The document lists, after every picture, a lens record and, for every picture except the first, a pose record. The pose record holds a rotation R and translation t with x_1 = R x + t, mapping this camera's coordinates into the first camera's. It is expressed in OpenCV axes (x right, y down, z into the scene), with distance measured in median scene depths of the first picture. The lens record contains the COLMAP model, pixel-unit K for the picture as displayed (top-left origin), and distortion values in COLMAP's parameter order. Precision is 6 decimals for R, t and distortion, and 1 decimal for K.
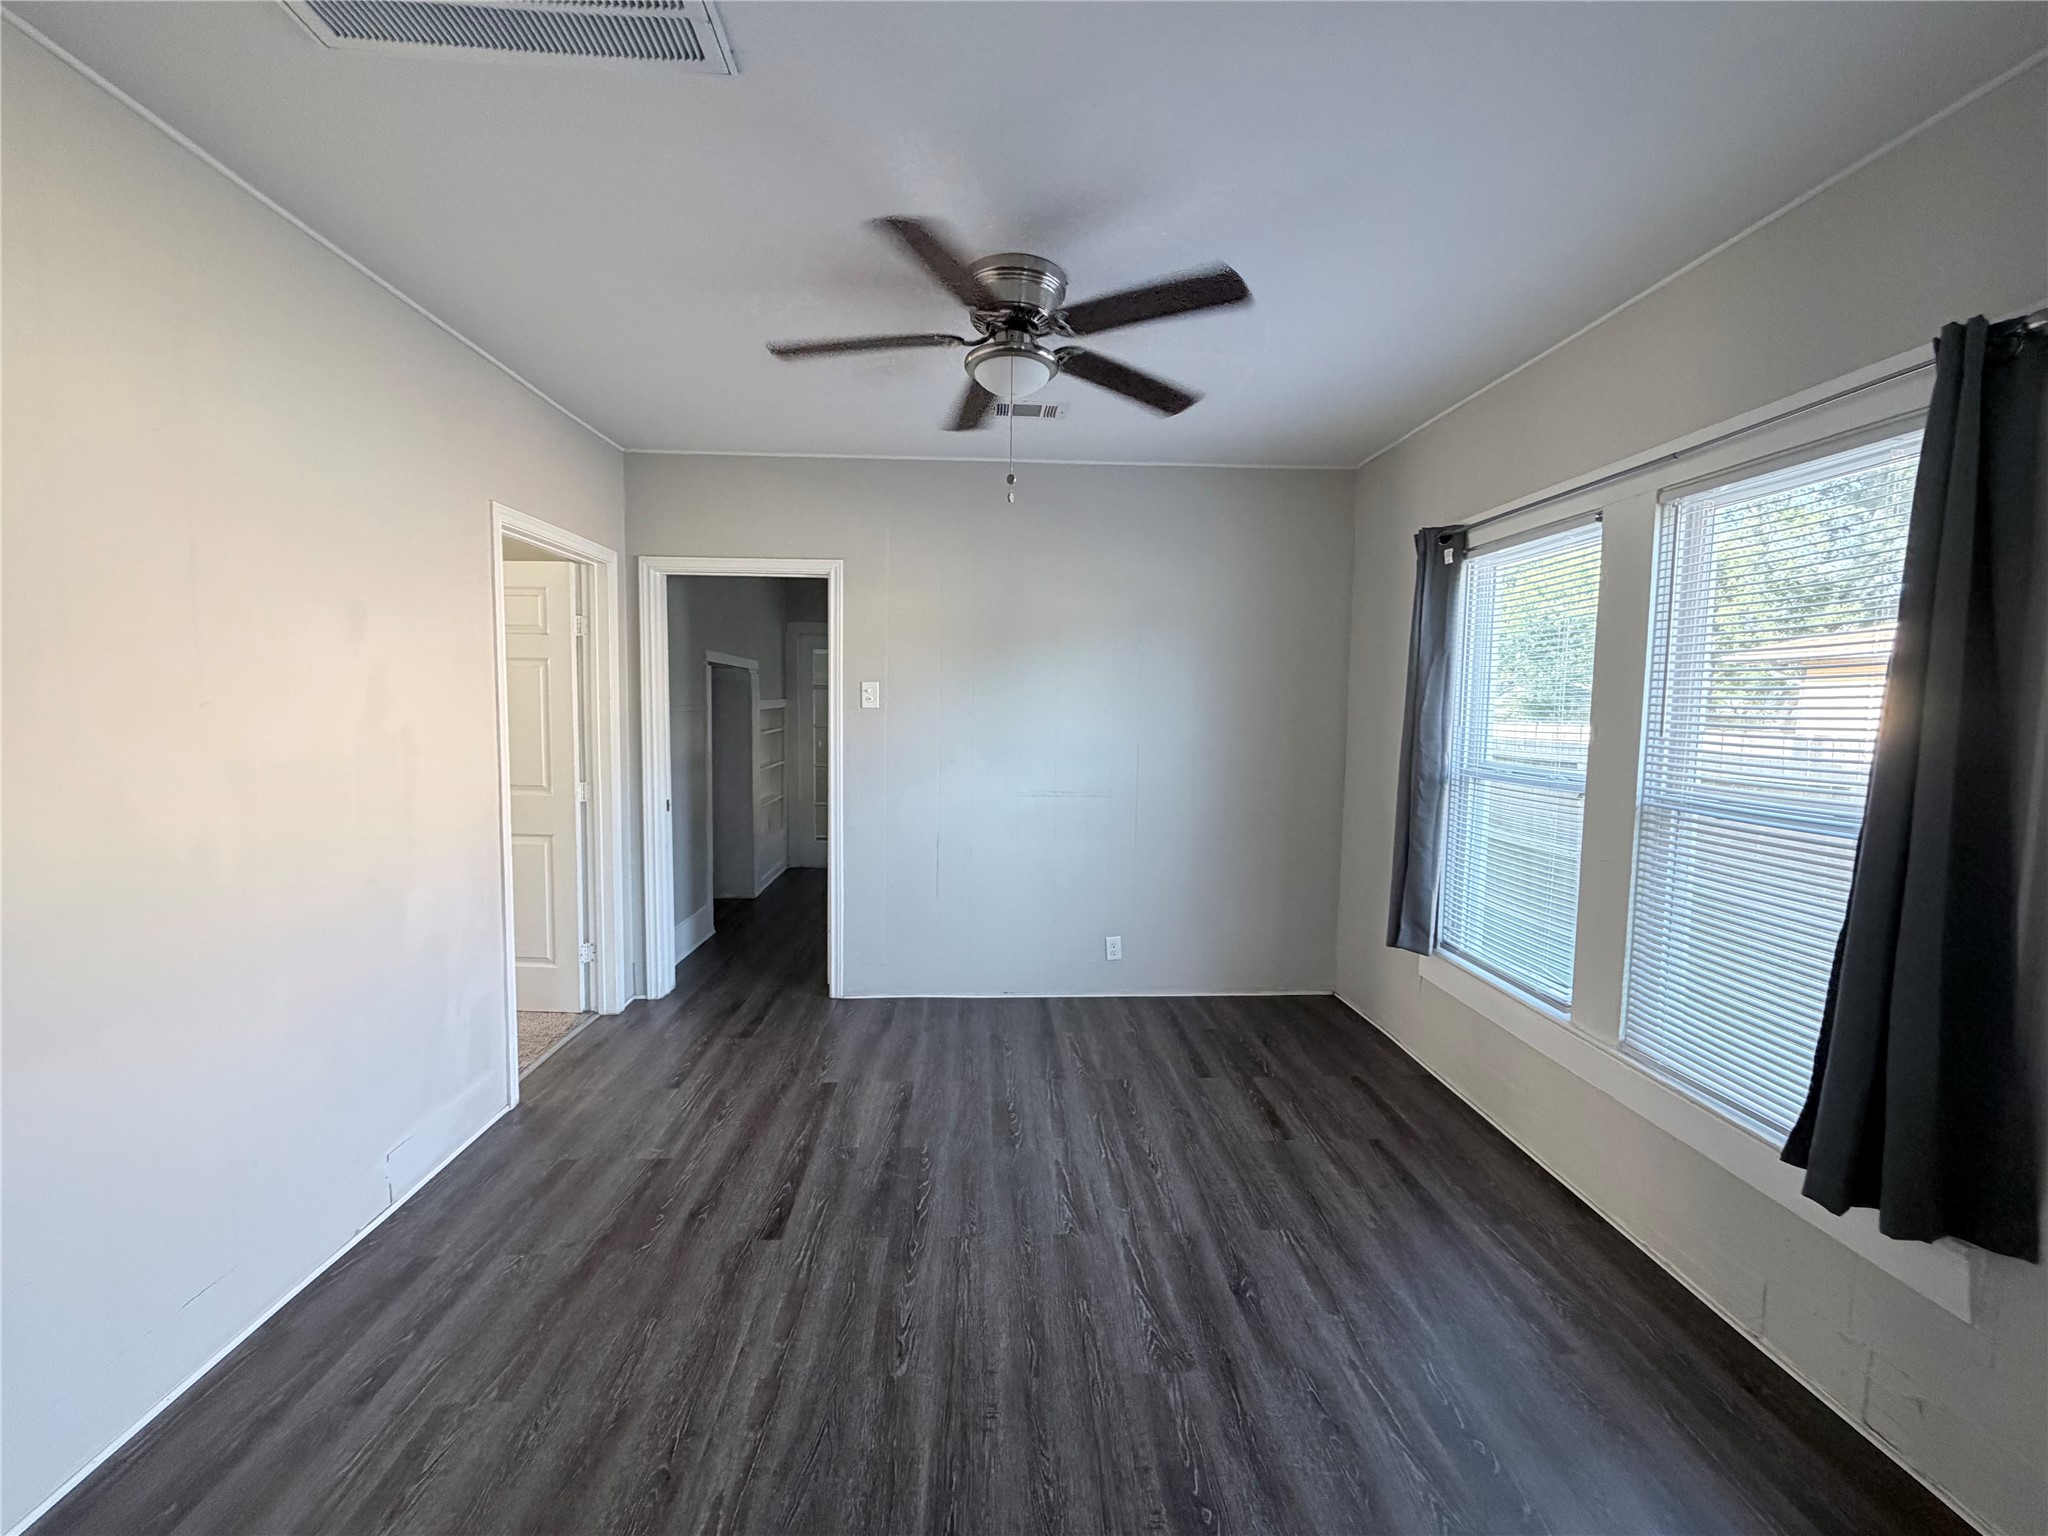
lens RADIAL K [[816.8, 0, 1017.4], [0, 816.8, 767.3], [0, 0, 1]] dist [-0.003217, -0.000489]
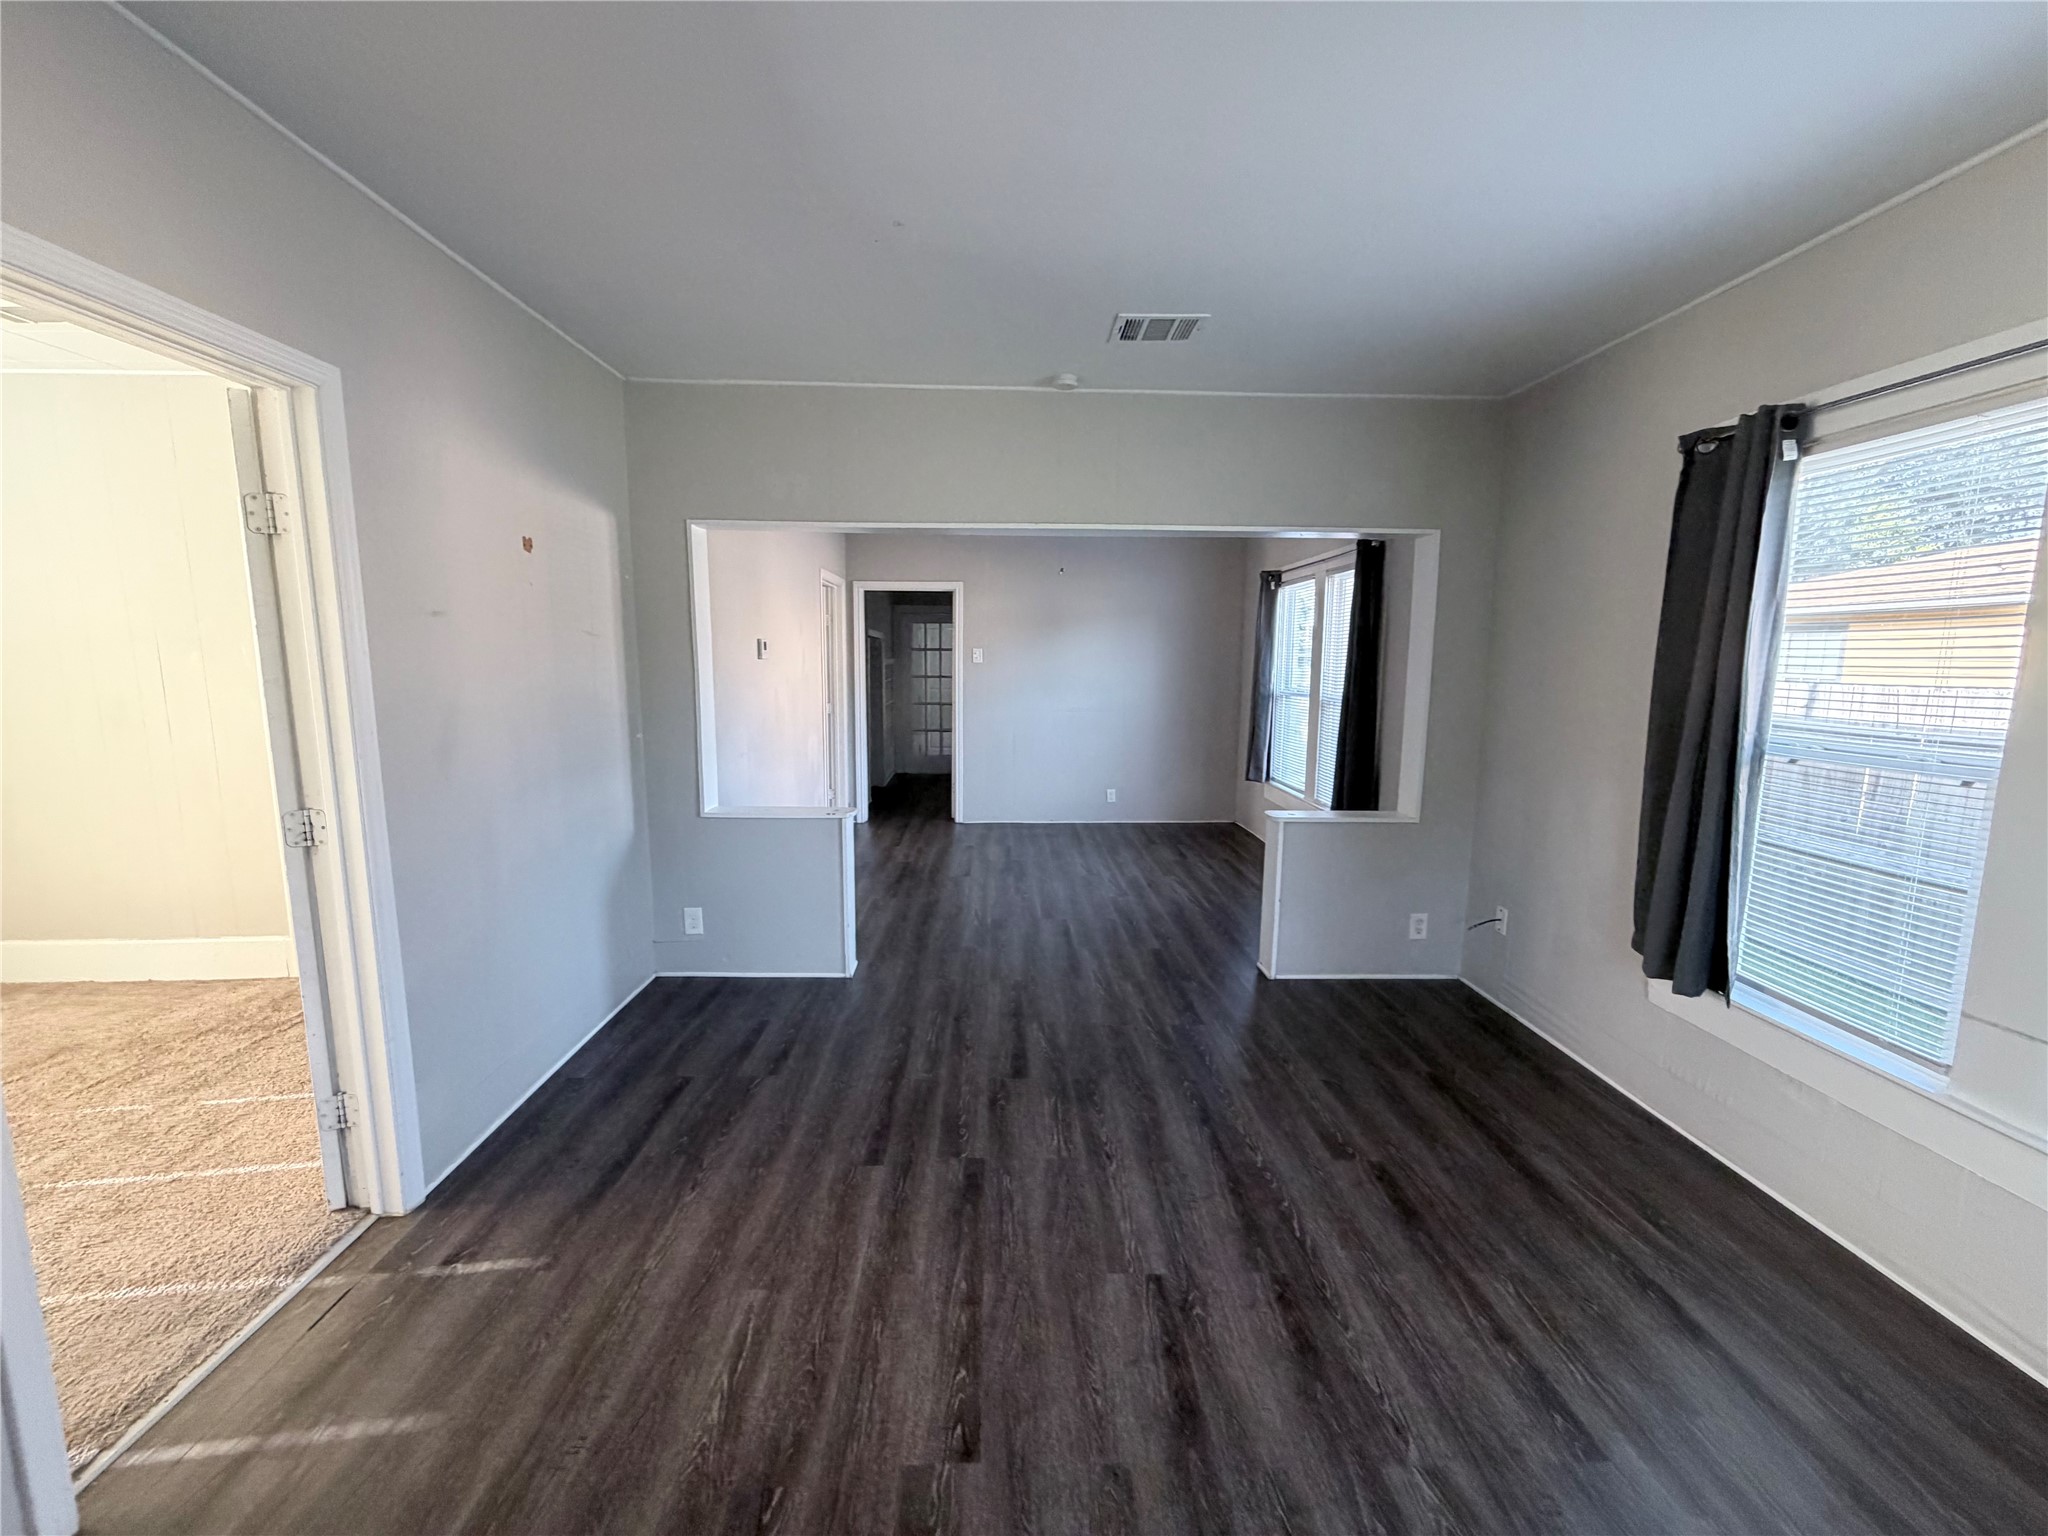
lens RADIAL K [[816.8, 0, 1017.4], [0, 816.8, 767.3], [0, 0, 1]] dist [-0.003217, -0.000489]
pose [[0.999739, -0.003165, -0.022608, -0.089012], [0.004349, 0.998610, 0.052529, 0.115980], [0.022411, -0.052613, 0.998363, -1.483912]]
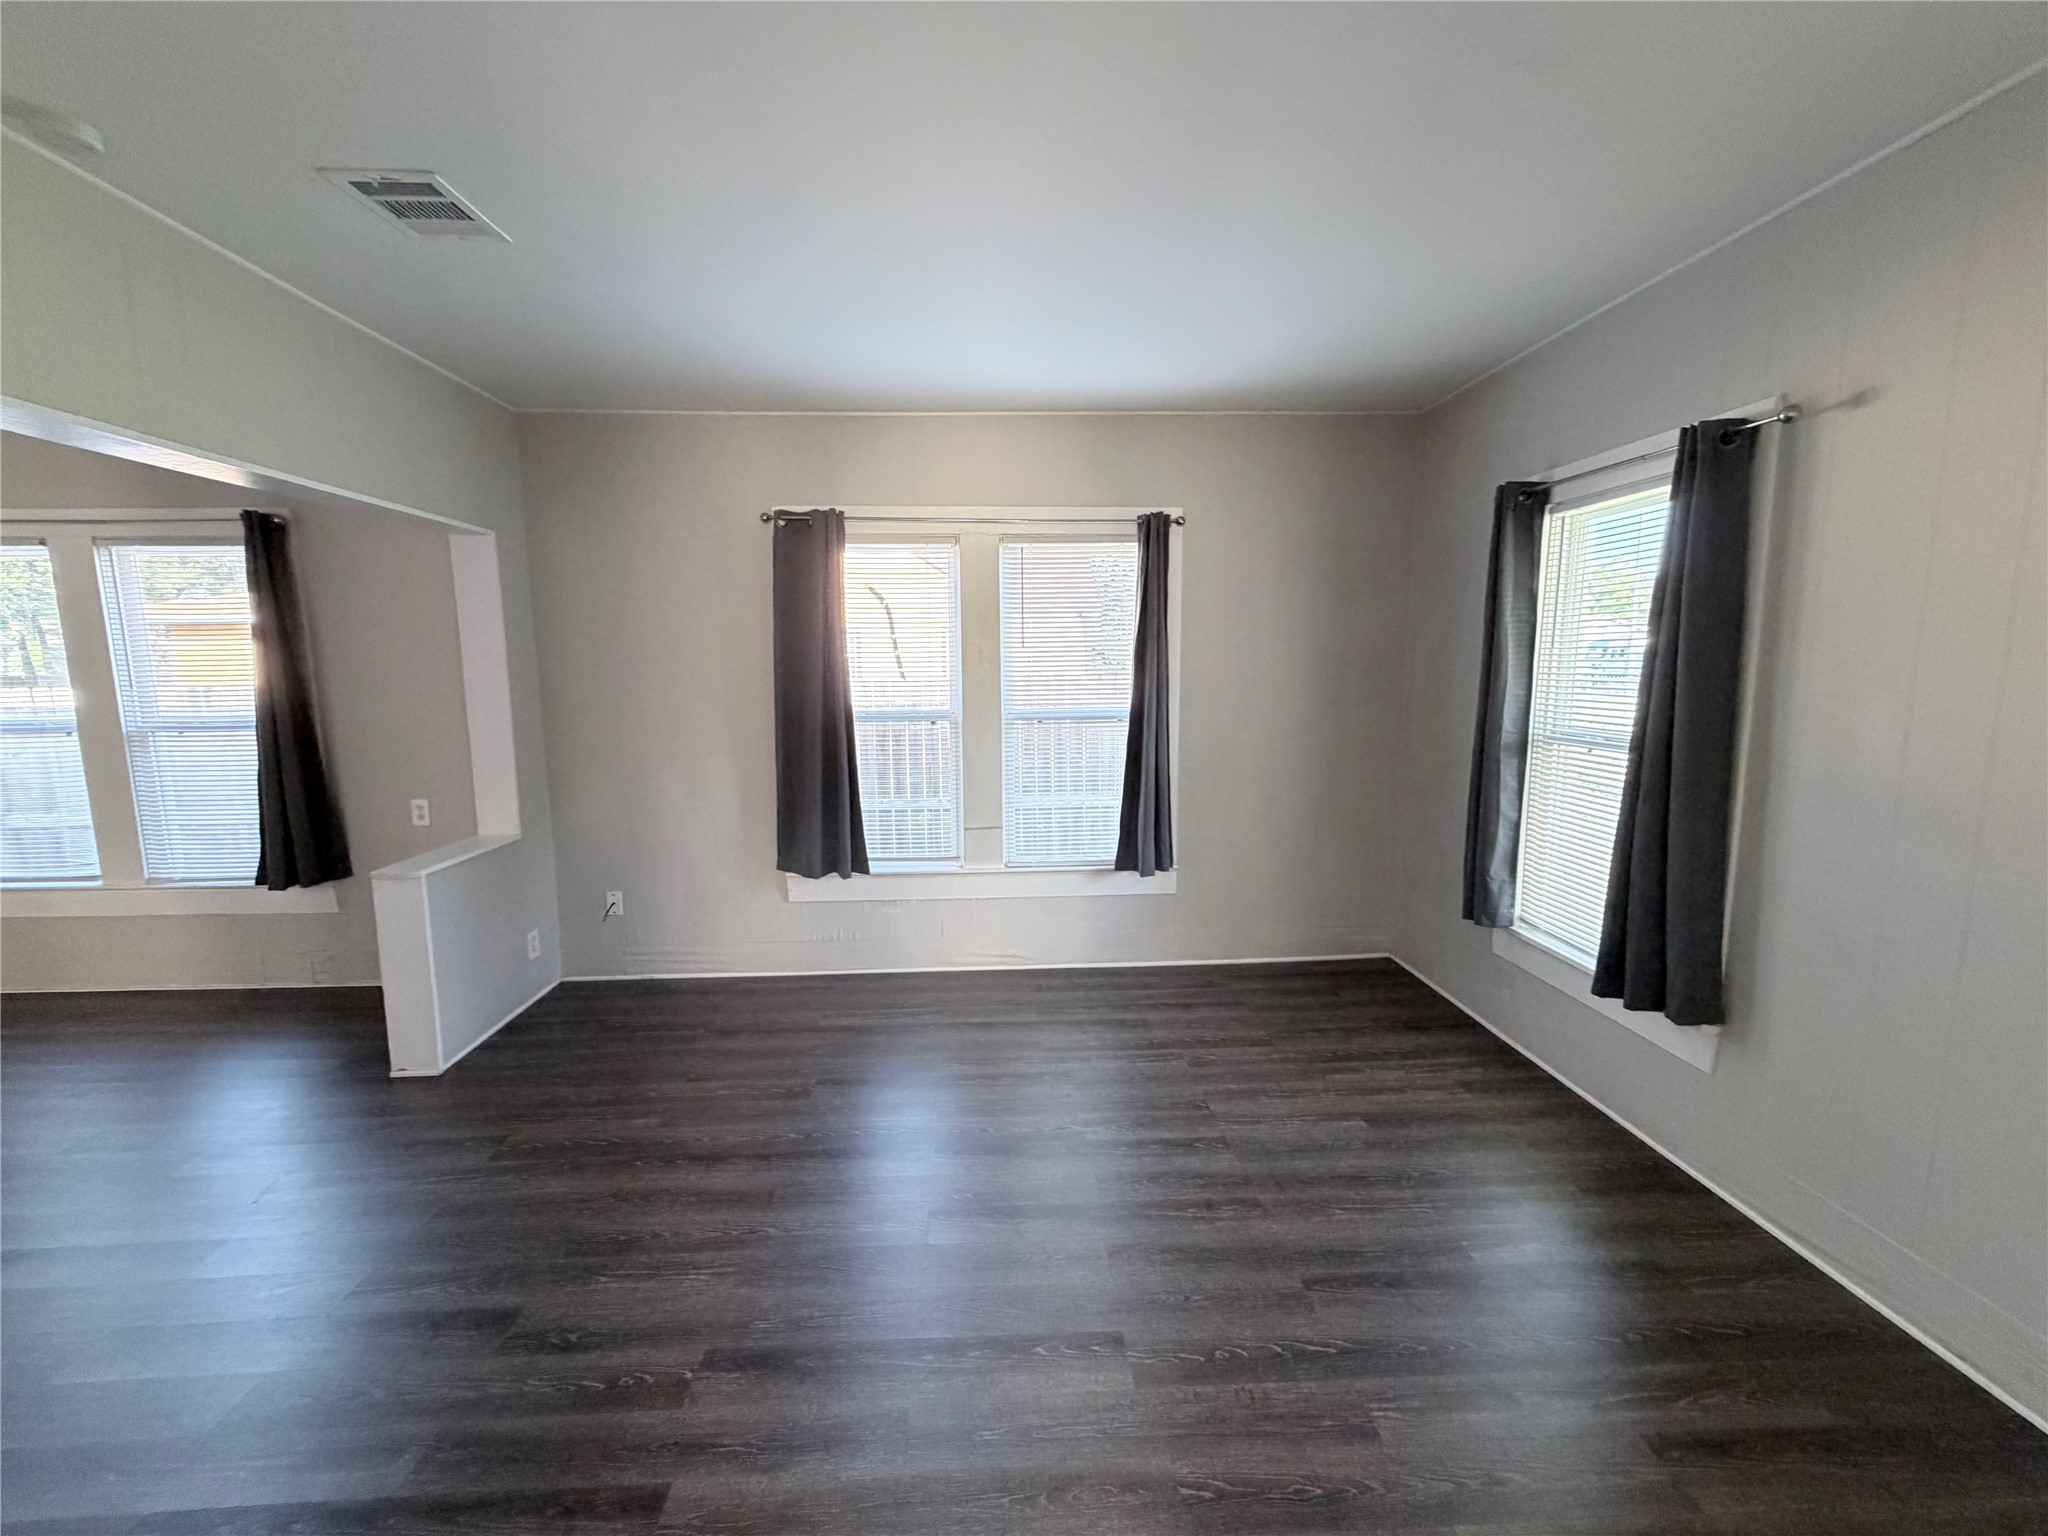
lens RADIAL K [[816.8, 0, 1017.4], [0, 816.8, 767.3], [0, 0, 1]] dist [-0.003217, -0.000489]
pose [[-0.002821, -0.142429, 0.989801, -0.867702], [0.089312, 0.985813, 0.142110, 0.043985], [-0.996000, 0.088802, 0.009940, -0.791814]]
